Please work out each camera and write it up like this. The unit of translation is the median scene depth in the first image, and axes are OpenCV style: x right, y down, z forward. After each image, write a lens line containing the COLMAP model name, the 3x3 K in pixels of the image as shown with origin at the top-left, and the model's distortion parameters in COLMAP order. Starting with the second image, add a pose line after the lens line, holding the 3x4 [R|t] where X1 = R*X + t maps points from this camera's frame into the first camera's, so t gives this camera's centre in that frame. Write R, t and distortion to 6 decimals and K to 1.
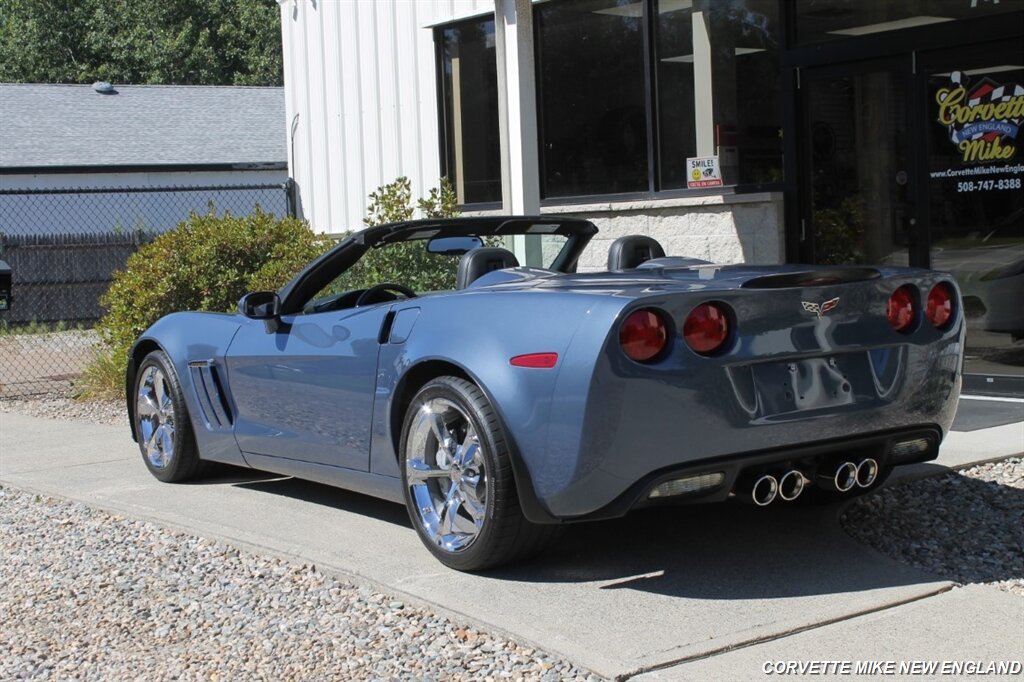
lens RADIAL K [[1616.1, 0, 512.0], [0, 1616.1, 341.0], [0, 0, 1]] dist [-0.049571, 0.236379]
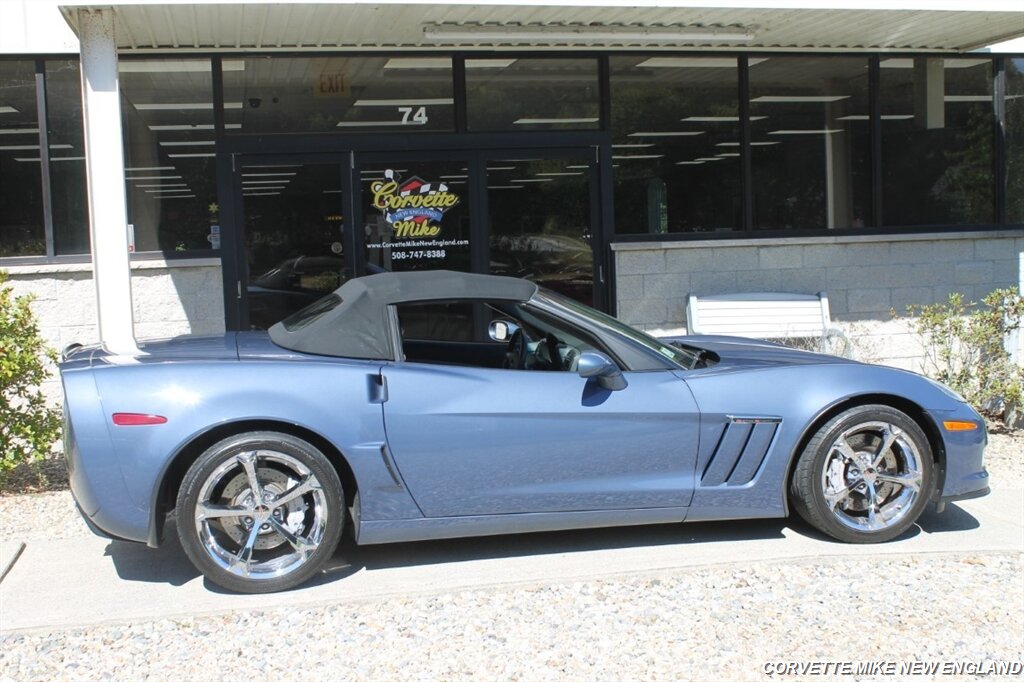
lens RADIAL K [[1274.6, 0, 512.0], [0, 1274.6, 341.0], [0, 0, 1]] dist [-0.080830, 0.133835]
pose [[0.439597, -0.049162, 0.896849, -0.638812], [0.072926, 0.997158, 0.018915, -0.037789], [-0.895230, 0.057089, 0.441933, 0.451112]]
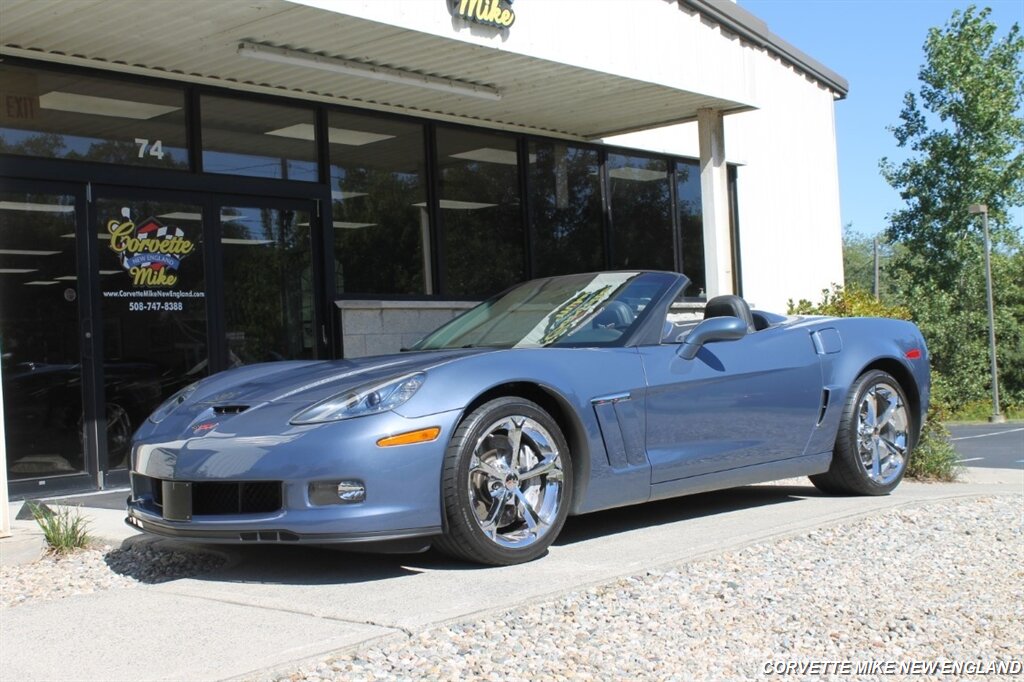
lens RADIAL K [[1339.5, 0, 512.0], [0, 1339.5, 341.0], [0, 0, 1]] dist [-0.063085, 0.124781]
pose [[-0.175401, 0.067543, 0.982177, -0.716224], [0.117874, 0.991908, -0.047162, 0.006750], [-0.977415, 0.107501, -0.181943, 0.917440]]
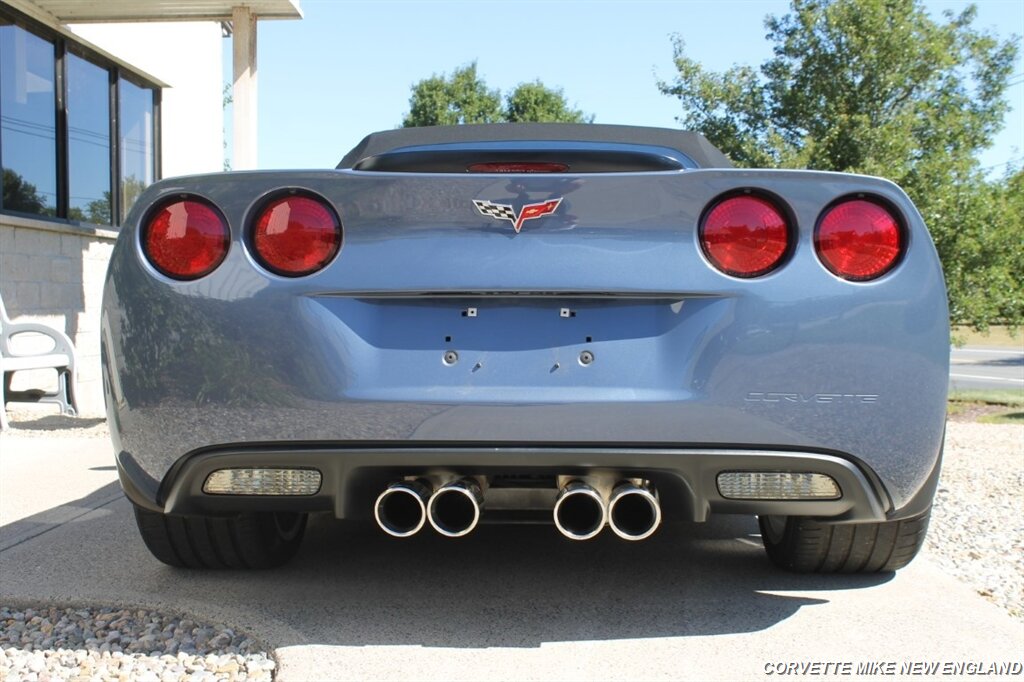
lens RADIAL K [[1210.2, 0, 512.0], [0, 1210.2, 341.0], [0, 0, 1]] dist [-0.028571, 0.004624]
pose [[-0.759344, 0.022723, 0.650292, -0.340029], [0.078264, 0.995324, 0.056609, -0.015908], [-0.645965, 0.093881, -0.757572, 1.107792]]
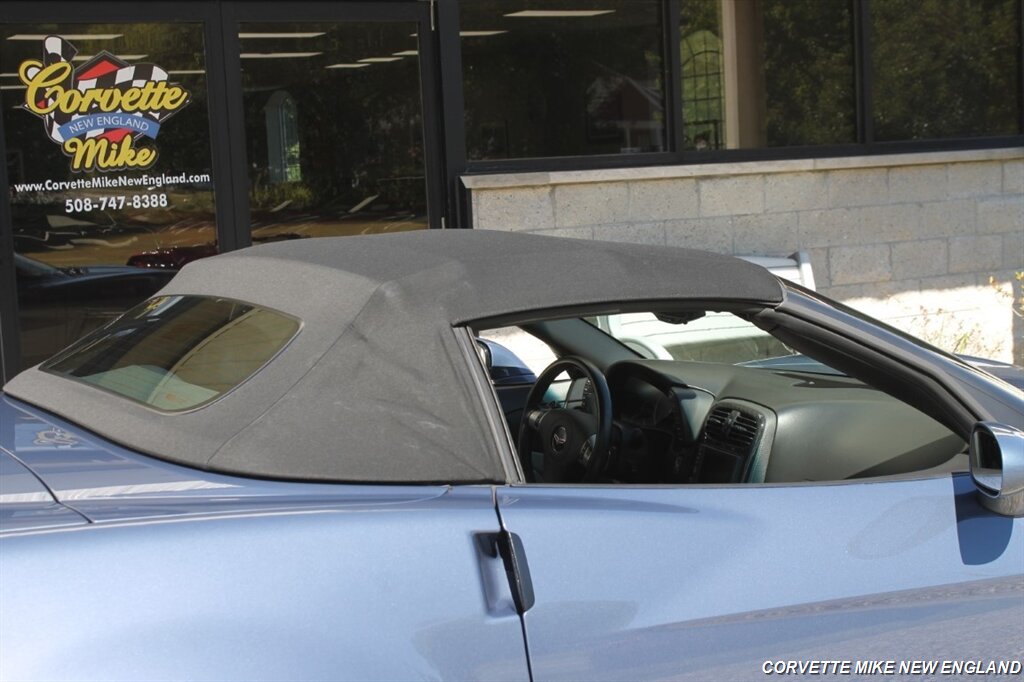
lens RADIAL K [[1698.5, 0, 512.0], [0, 1698.5, 341.0], [0, 0, 1]] dist [-0.005495, 0.087715]
pose [[0.158545, -0.073326, 0.984625, -0.416256], [0.103622, 0.992967, 0.057262, -0.060515], [-0.981899, 0.092950, 0.165028, 0.704897]]
